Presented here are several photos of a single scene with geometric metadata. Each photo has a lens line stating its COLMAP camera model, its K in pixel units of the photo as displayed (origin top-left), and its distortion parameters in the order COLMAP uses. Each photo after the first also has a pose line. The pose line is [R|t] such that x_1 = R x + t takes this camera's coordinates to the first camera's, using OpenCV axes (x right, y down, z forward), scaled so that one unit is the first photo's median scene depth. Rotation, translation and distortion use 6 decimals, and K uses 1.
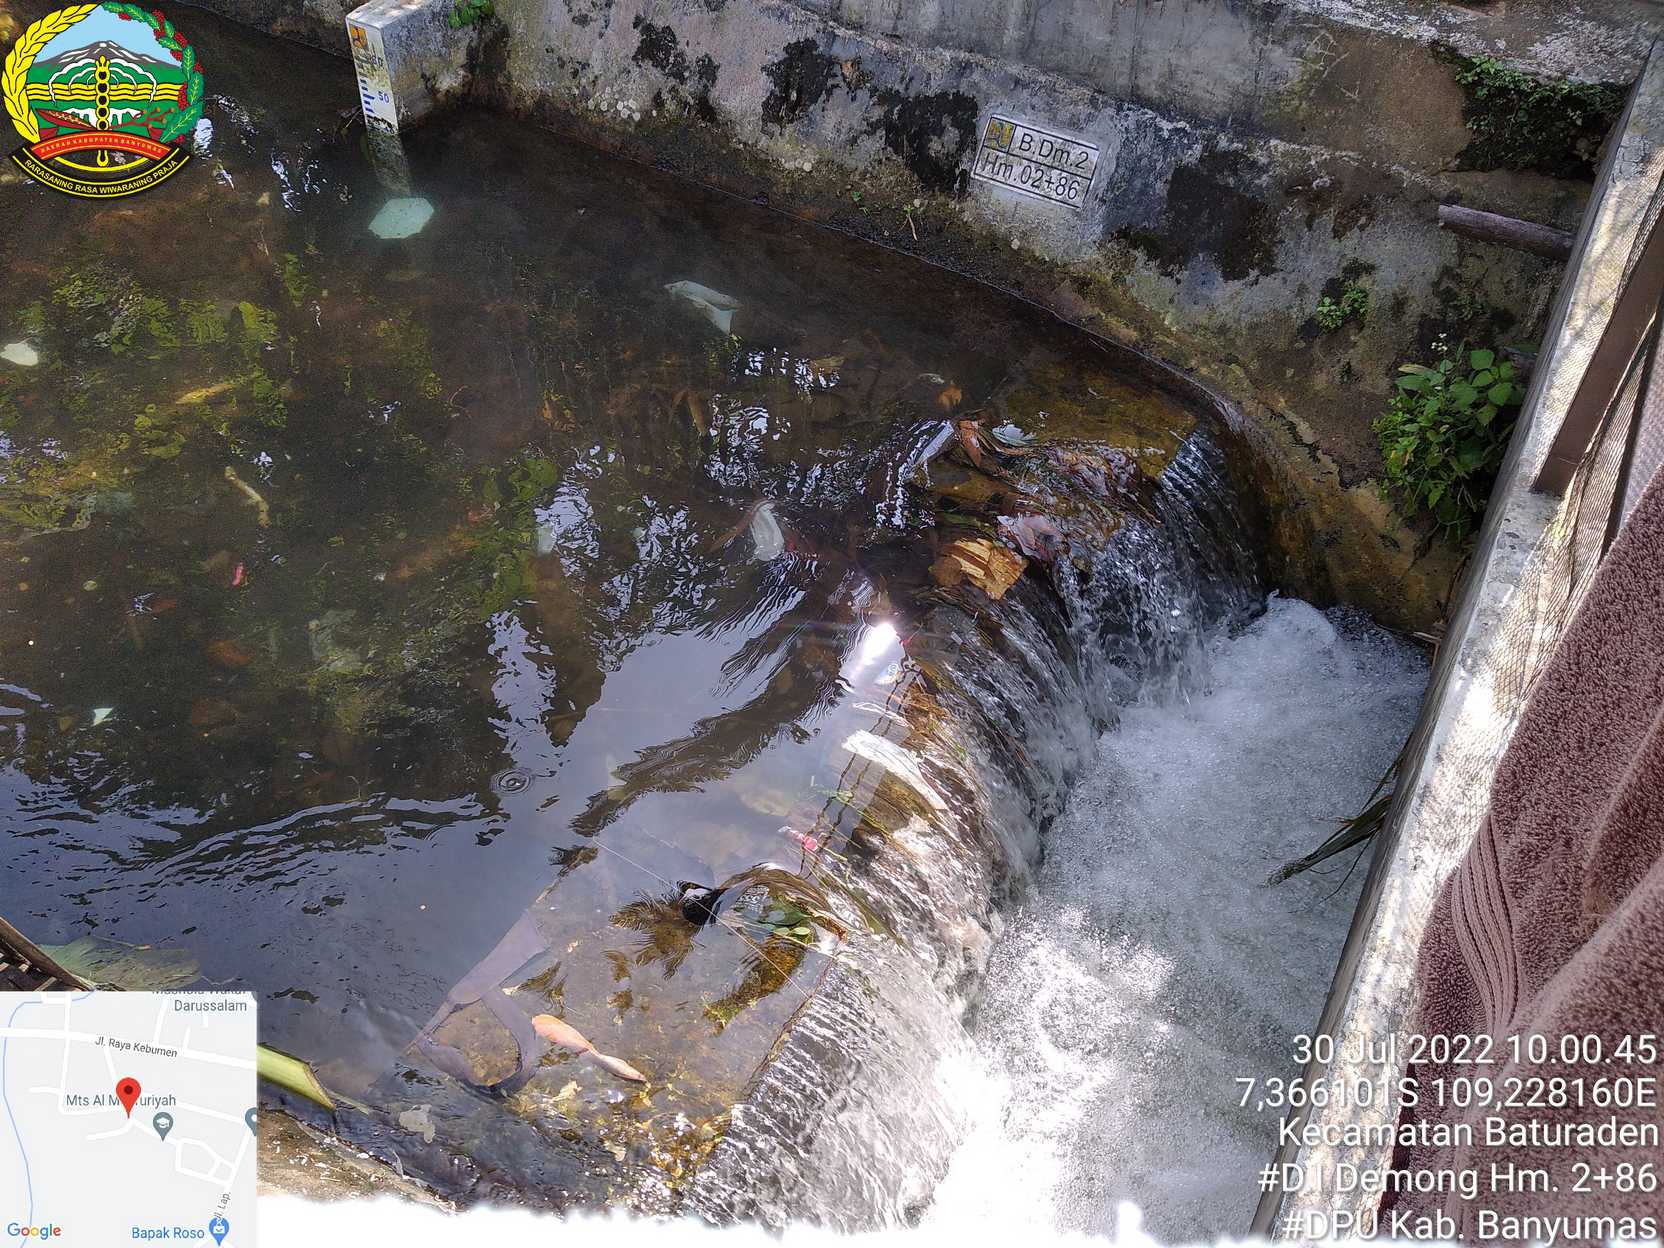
lens RADIAL K [[1416.6, 0, 819.8], [0, 1416.6, 633.4], [0, 0, 1]] dist [-0.020902, 0.014823]
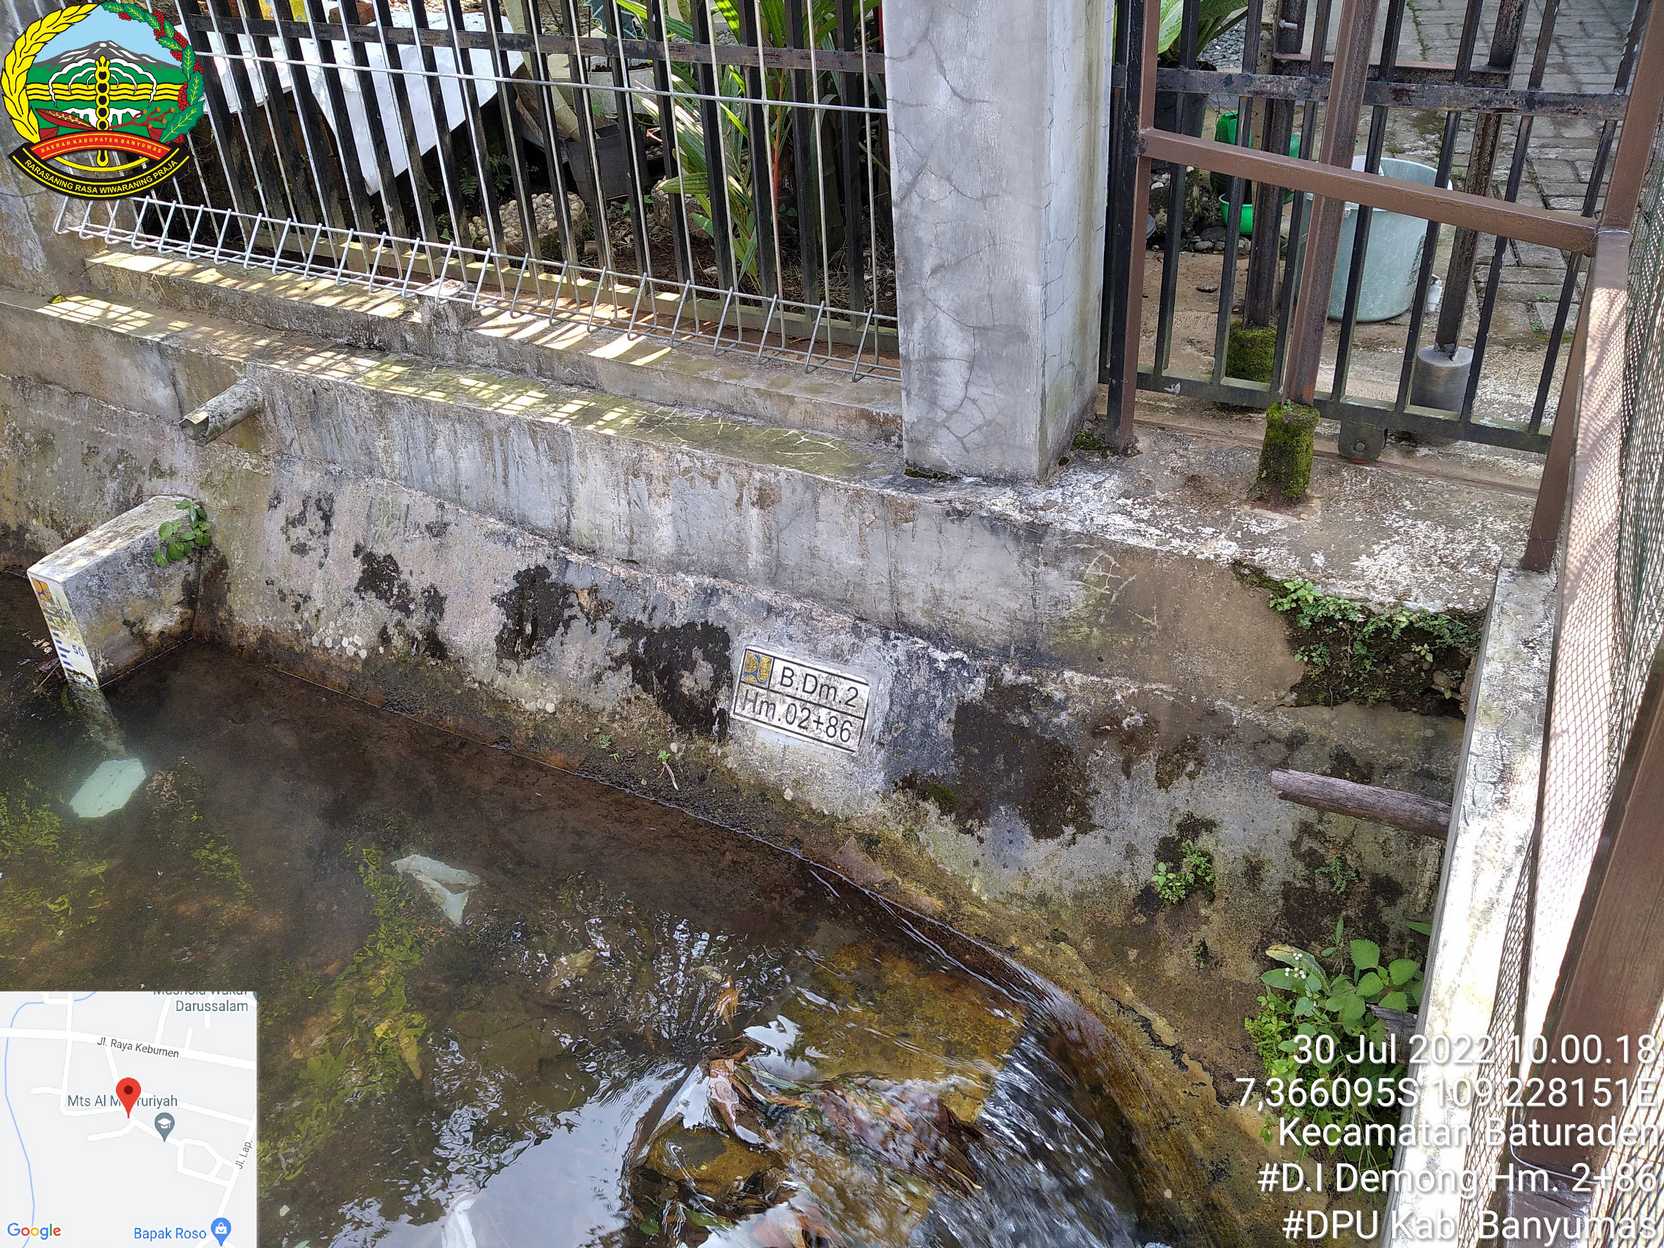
lens RADIAL K [[1400.1, 0, 820.7], [0, 1400.1, 617.9], [0, 0, 1]] dist [0.039700, -0.113822]
pose [[0.996820, -0.079396, 0.006723, 0.166116], [0.078654, 0.966969, -0.242457, -0.183747], [0.012749, 0.242215, 0.970139, 0.198067]]
